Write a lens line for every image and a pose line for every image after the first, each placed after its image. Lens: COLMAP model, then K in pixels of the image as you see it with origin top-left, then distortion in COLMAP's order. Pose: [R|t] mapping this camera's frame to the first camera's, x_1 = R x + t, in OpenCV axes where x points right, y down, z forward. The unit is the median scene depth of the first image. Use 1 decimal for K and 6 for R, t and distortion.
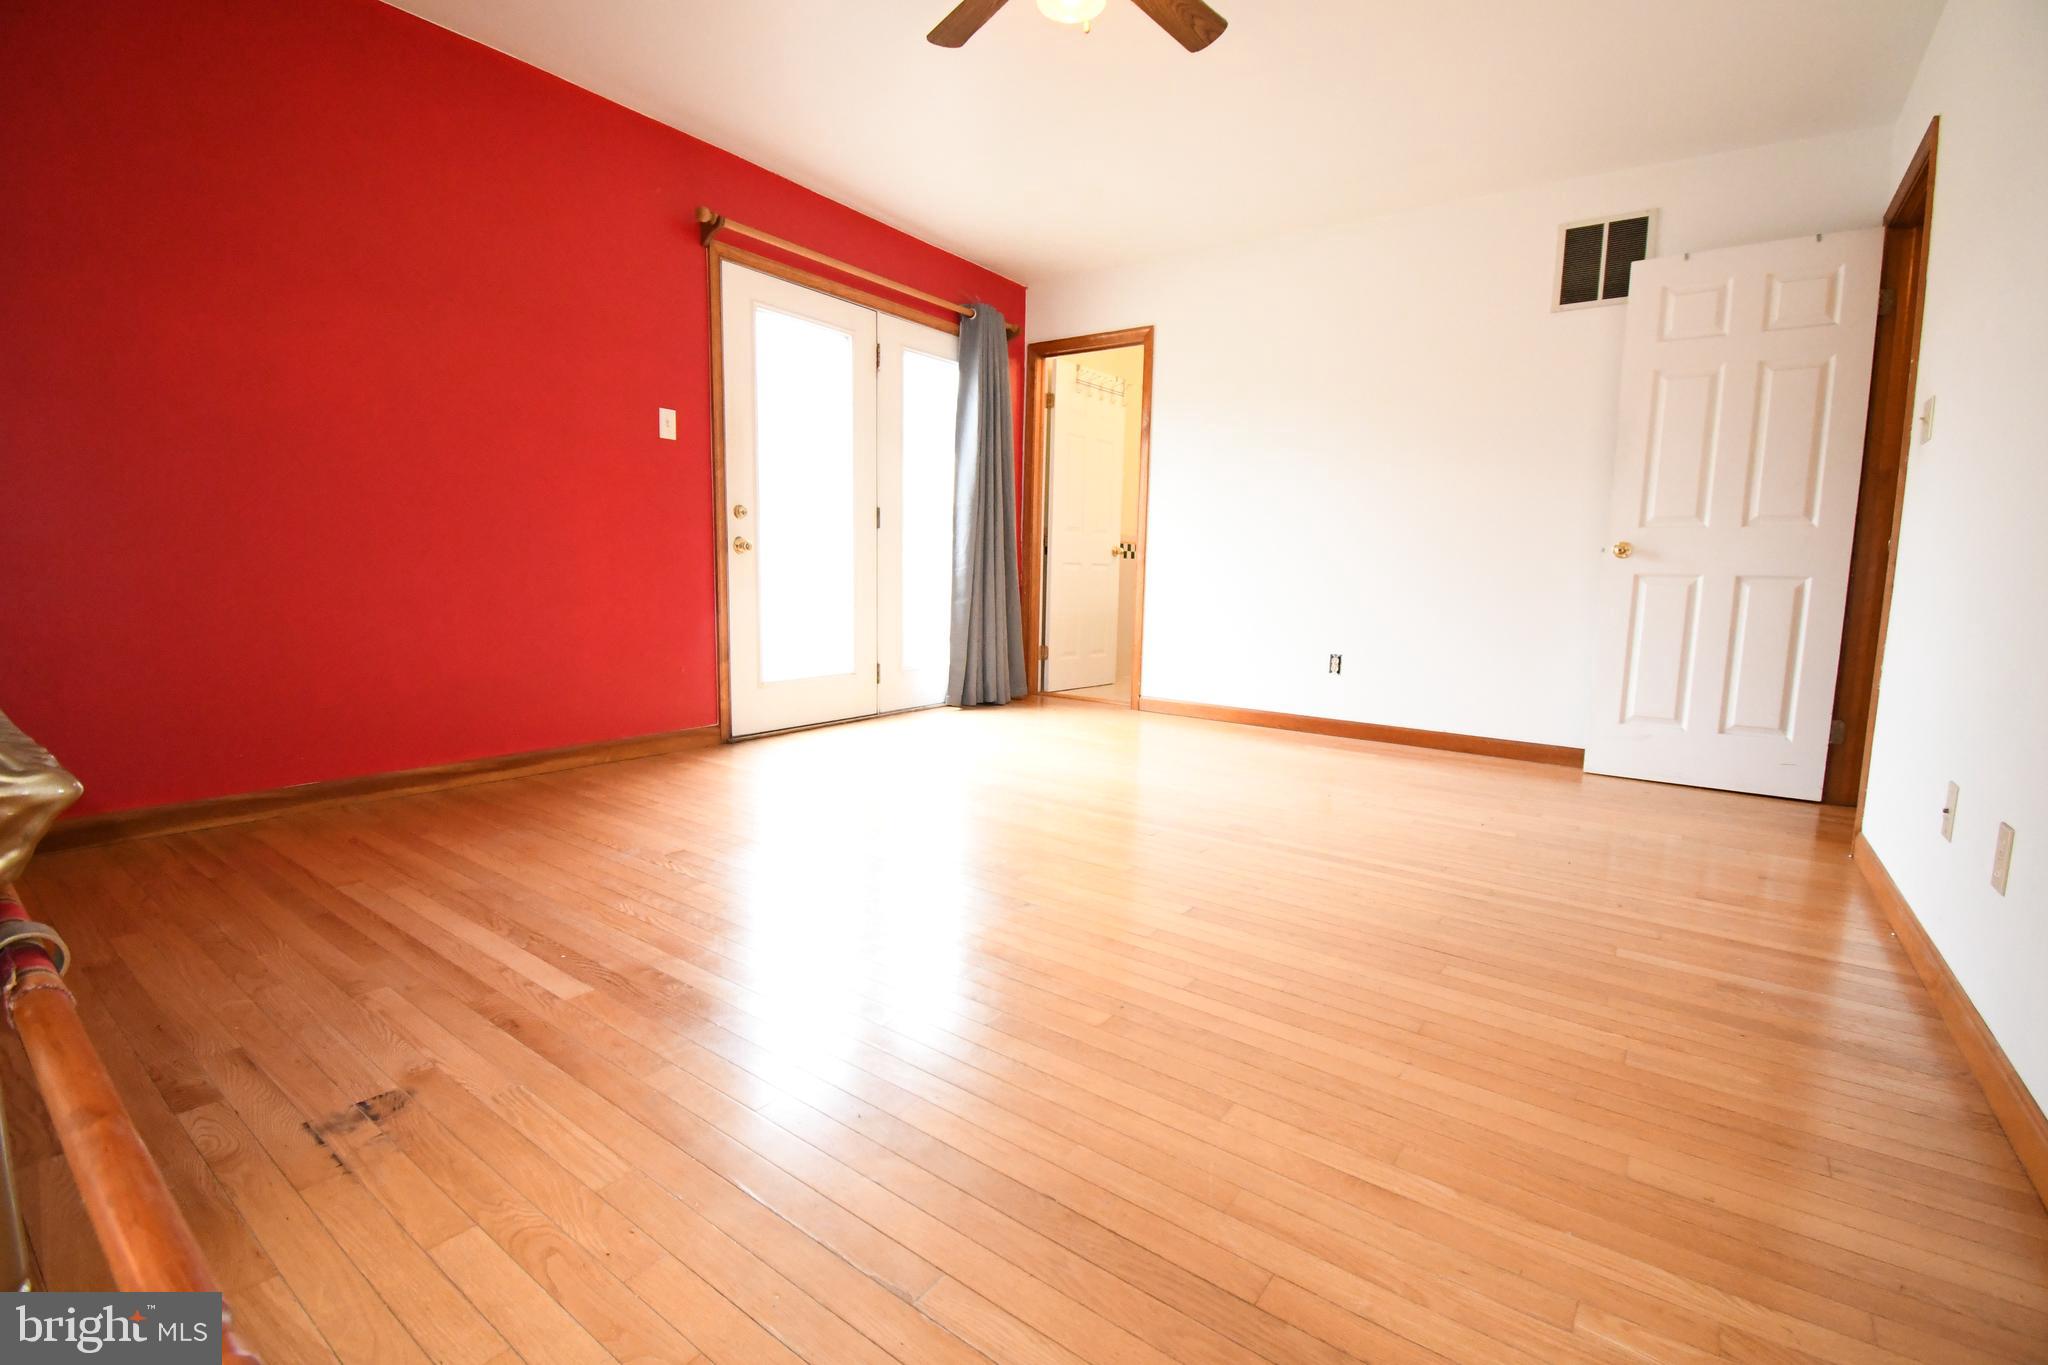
lens RADIAL K [[902.3, 0, 1026.2], [0, 902.3, 679.0], [0, 0, 1]] dist [0.021481, -0.026215]
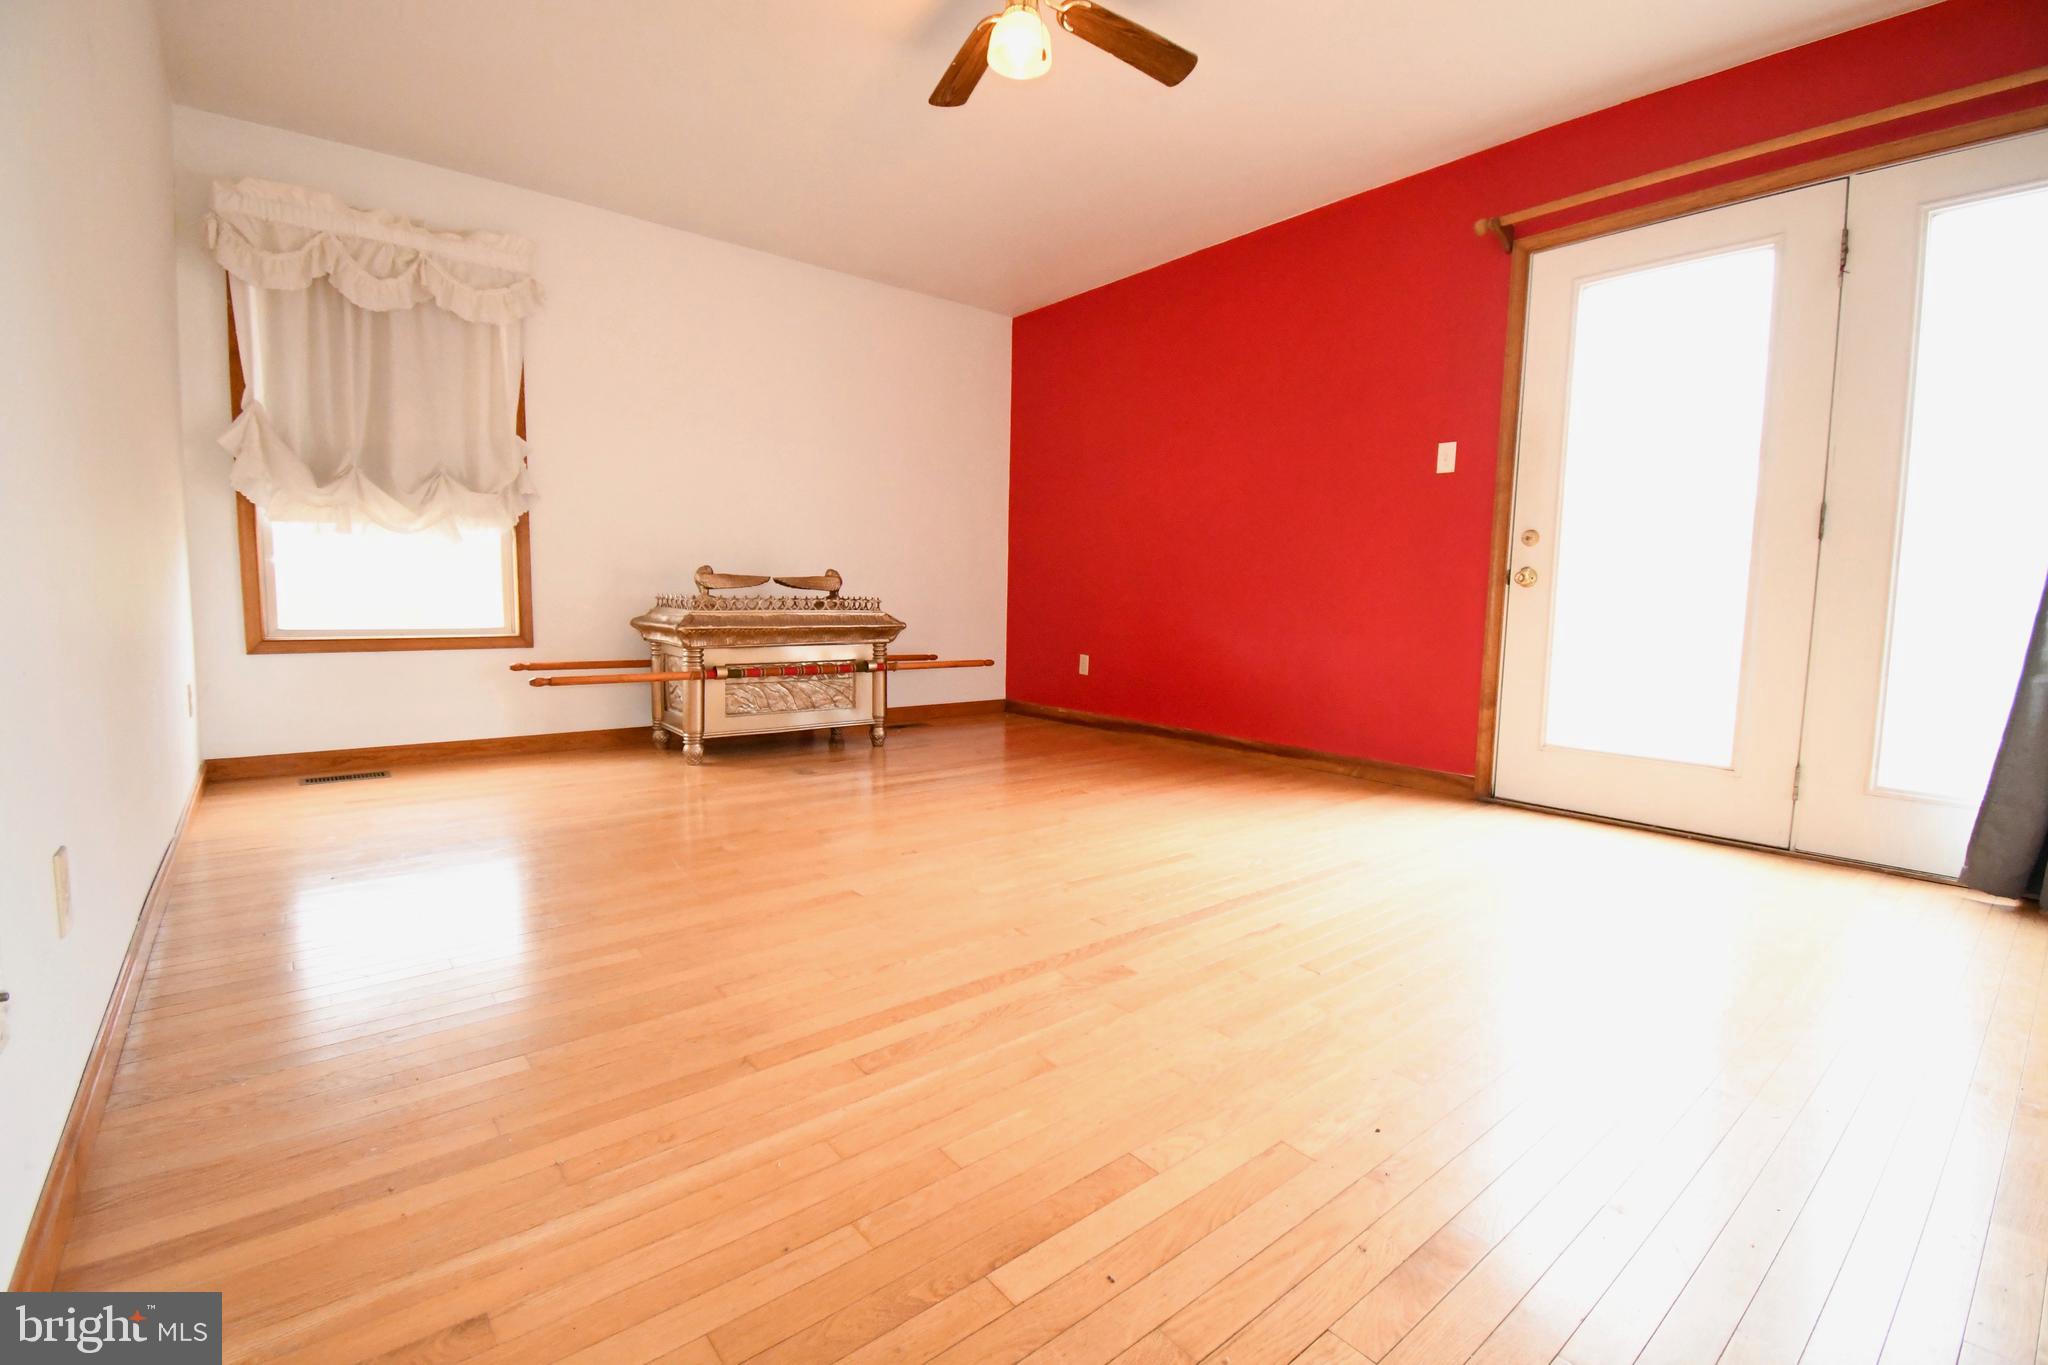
lens RADIAL K [[902.3, 0, 1026.2], [0, 902.3, 679.0], [0, 0, 1]] dist [0.021481, -0.026215]
pose [[-0.242312, 0.067968, -0.967815, 0.635392], [-0.139430, 0.984749, 0.104066, -0.076914], [0.960127, 0.160159, -0.229140, 0.765095]]
